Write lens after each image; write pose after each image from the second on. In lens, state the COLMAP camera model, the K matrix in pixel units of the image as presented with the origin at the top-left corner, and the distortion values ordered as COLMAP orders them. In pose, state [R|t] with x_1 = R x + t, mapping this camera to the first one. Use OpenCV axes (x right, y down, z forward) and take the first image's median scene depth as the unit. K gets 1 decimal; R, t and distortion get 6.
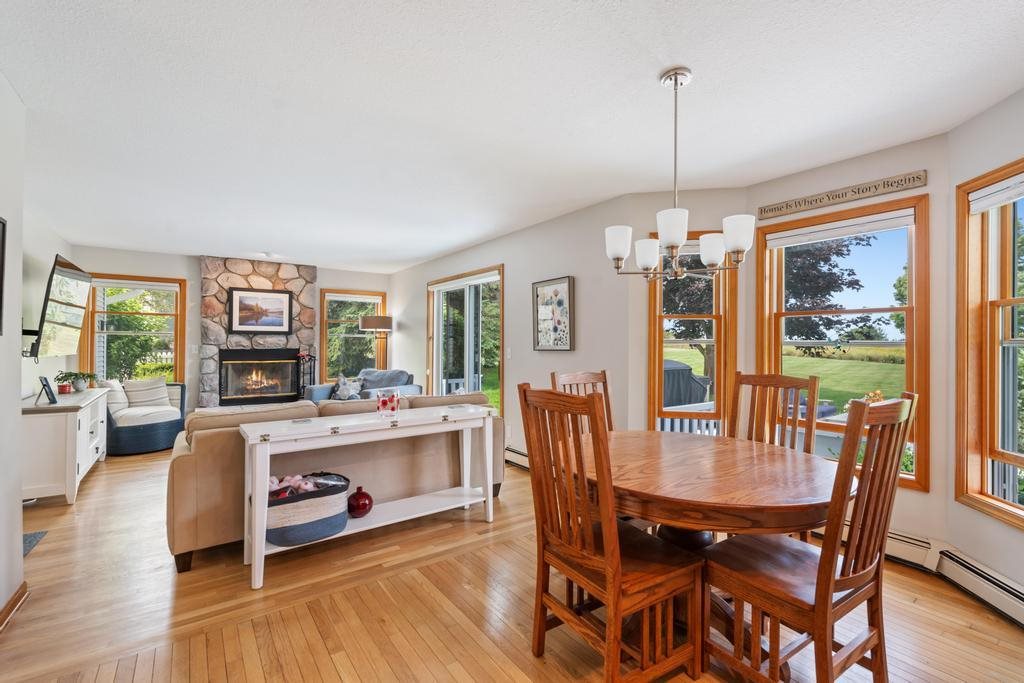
lens RADIAL K [[453.4, 0, 513.8], [0, 453.4, 335.1], [0, 0, 1]] dist [-0.004149, 0.000066]
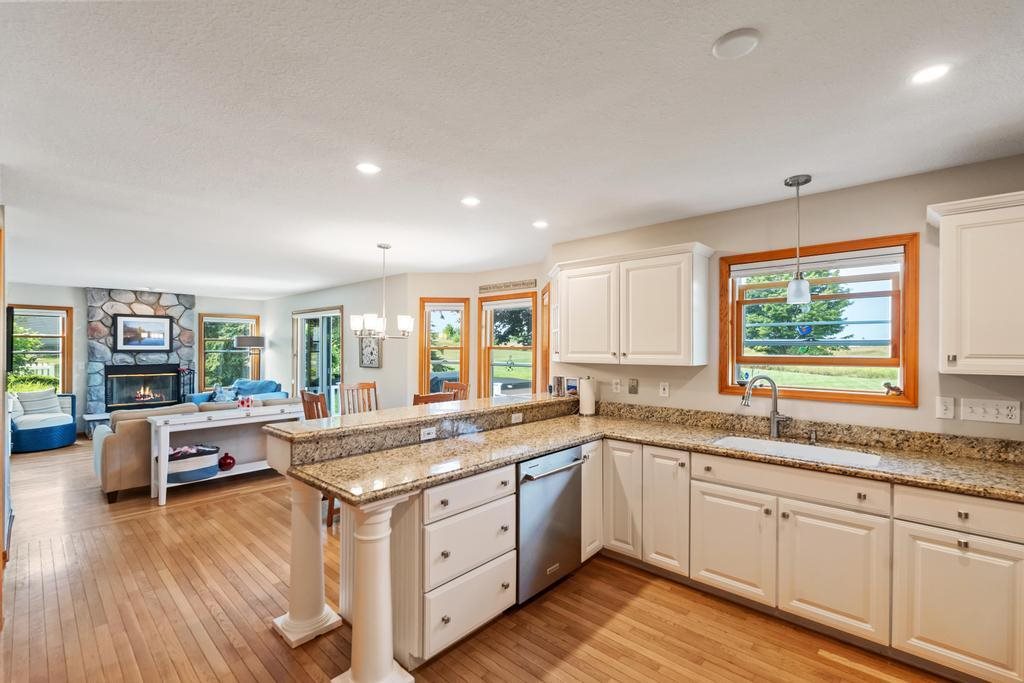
lens RADIAL K [[453.4, 0, 512.1], [0, 453.4, 346.8], [0, 0, 1]] dist [-0.004149, 0.000066]
pose [[0.979368, -0.000331, 0.202084, 0.162802], [-0.003069, 0.999859, 0.016511, -0.040774], [-0.202061, -0.016790, 0.979229, -0.387251]]
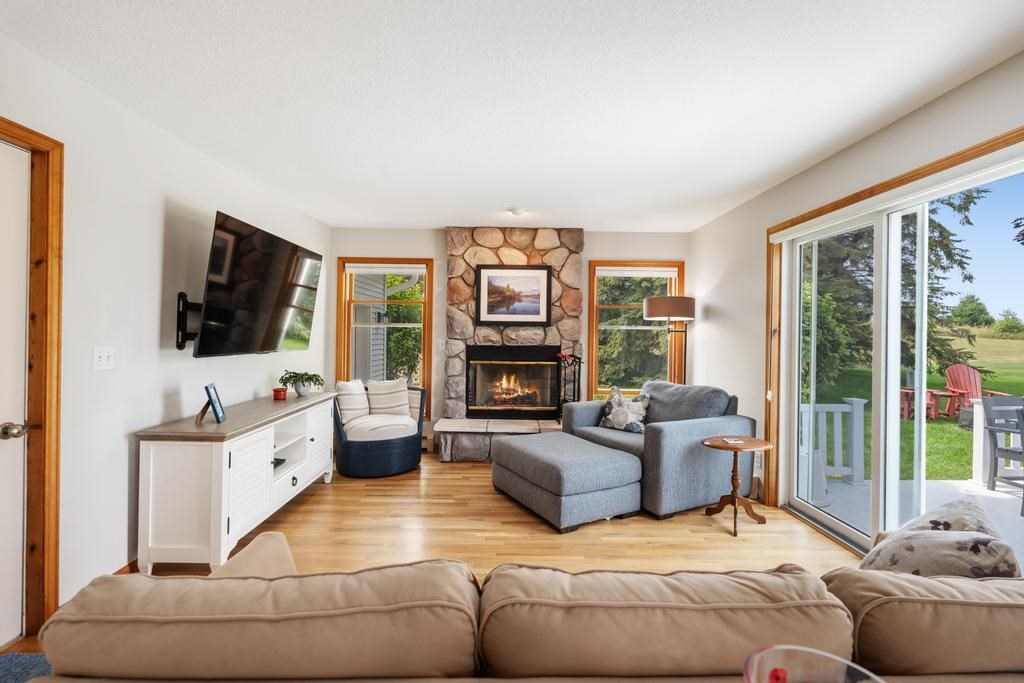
lens RADIAL K [[453.4, 0, 515.4], [0, 453.4, 332.3], [0, 0, 1]] dist [-0.004149, 0.000066]
pose [[0.821859, 0.004720, -0.569671, -0.135280], [0.001387, 0.999946, 0.010287, 0.001108], [0.569689, -0.009245, 0.821808, 0.402932]]
